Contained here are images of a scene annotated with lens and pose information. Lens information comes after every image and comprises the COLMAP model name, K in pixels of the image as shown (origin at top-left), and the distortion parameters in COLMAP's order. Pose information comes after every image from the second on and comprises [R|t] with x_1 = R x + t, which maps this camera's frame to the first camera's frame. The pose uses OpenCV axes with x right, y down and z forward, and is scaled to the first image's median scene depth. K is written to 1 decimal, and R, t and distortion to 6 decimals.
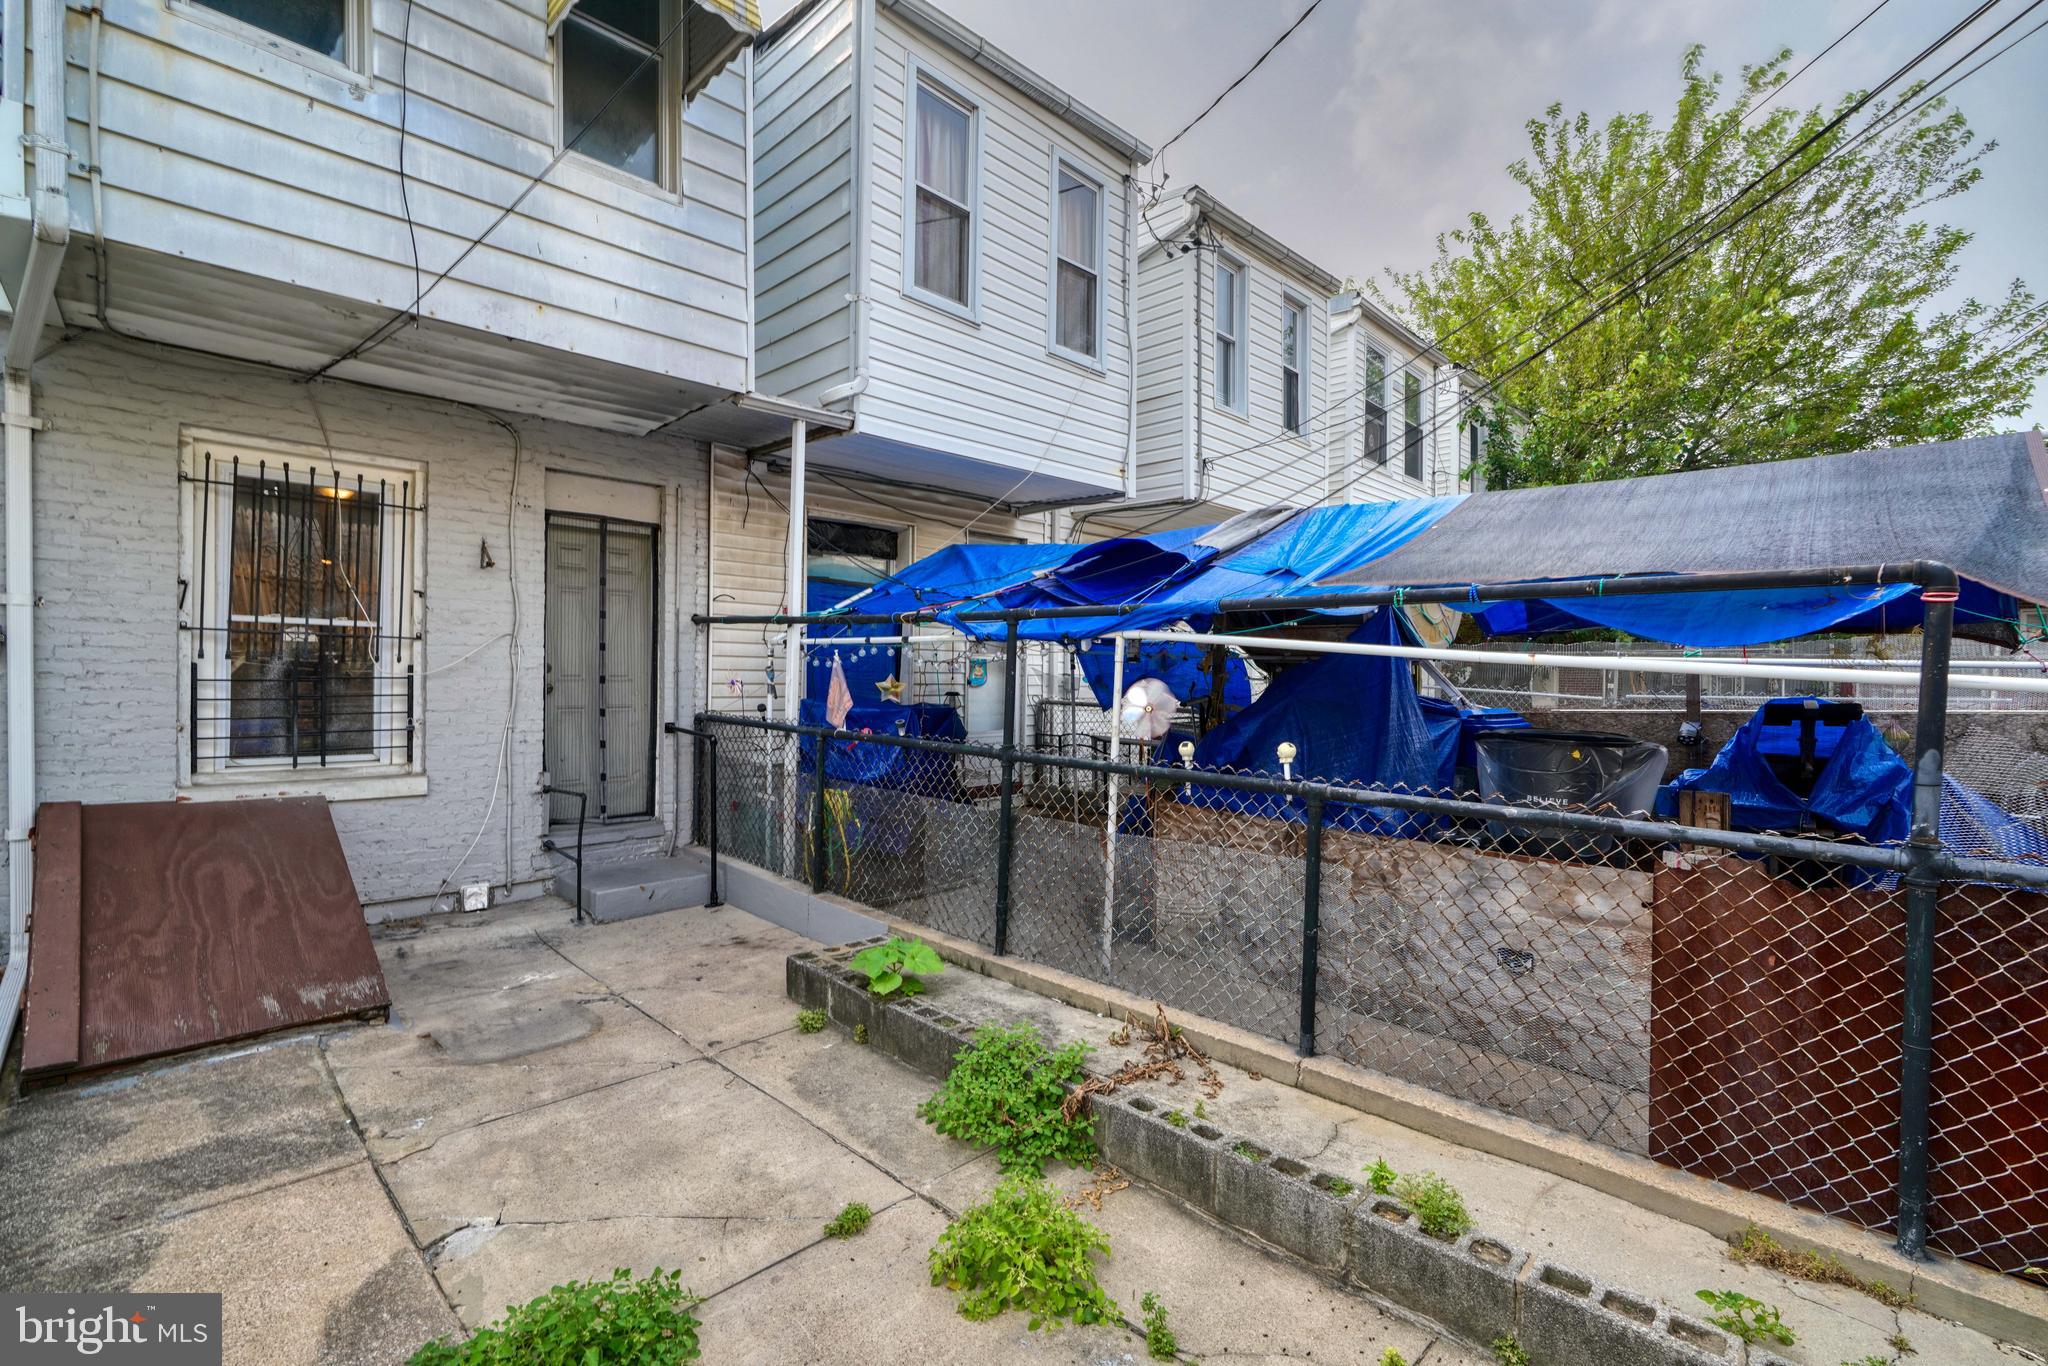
lens RADIAL K [[932.7, 0, 1025.7], [0, 932.7, 668.4], [0, 0, 1]] dist [-0.003222, 0.000881]
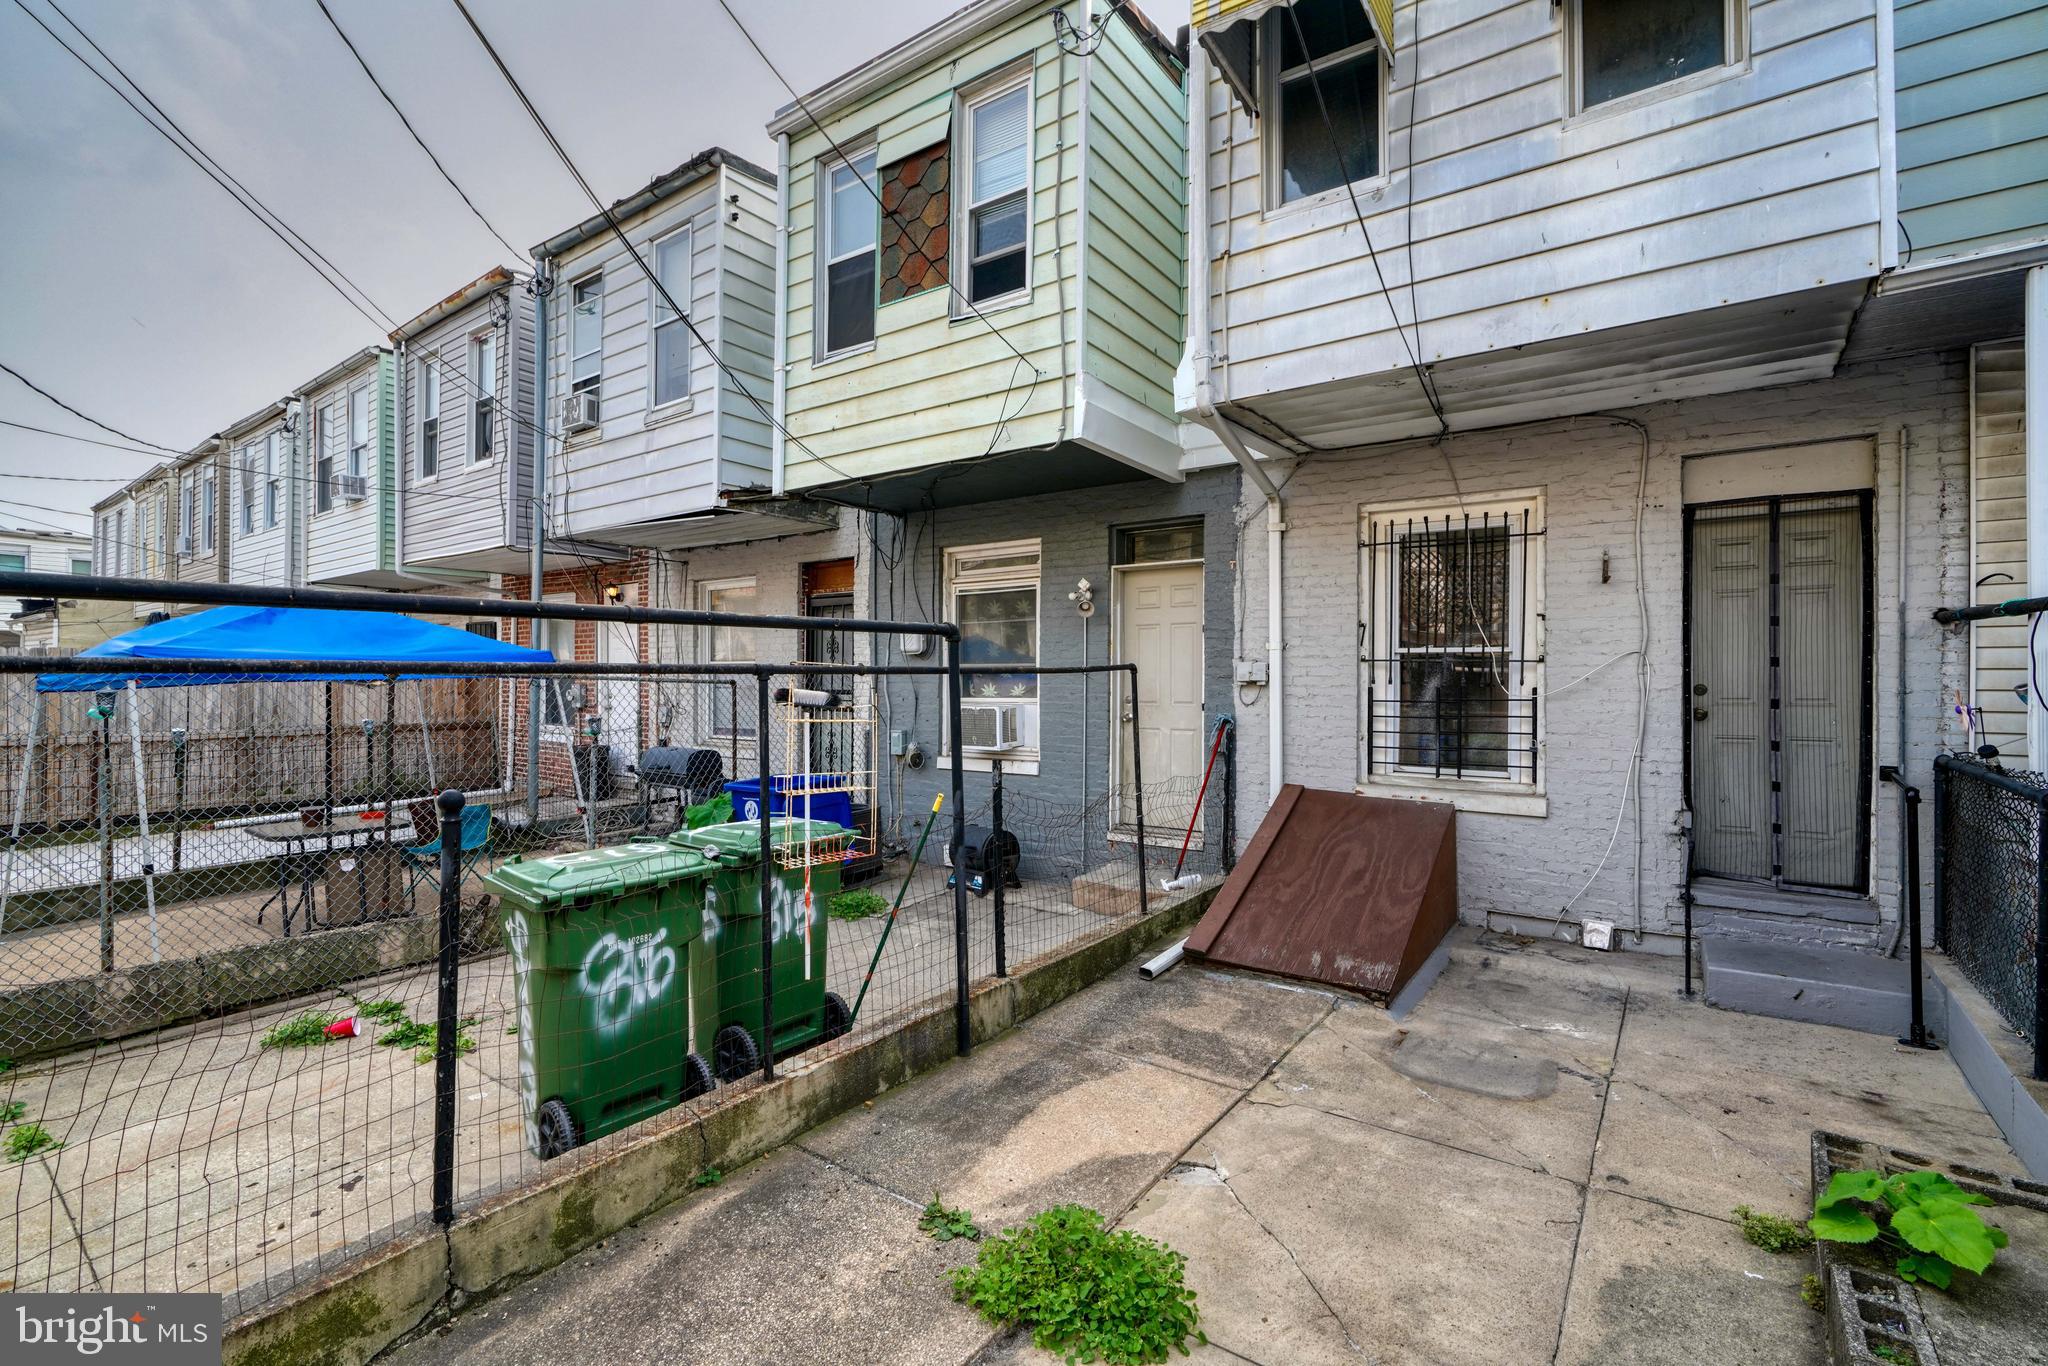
lens RADIAL K [[926.3, 0, 1012.4], [0, 926.3, 675.9], [0, 0, 1]] dist [-0.002743, 0.000236]
pose [[0.129356, -0.020569, -0.991385, 0.298846], [0.004408, 0.999787, -0.020168, 0.001777], [0.991588, -0.001762, 0.129420, 0.337249]]
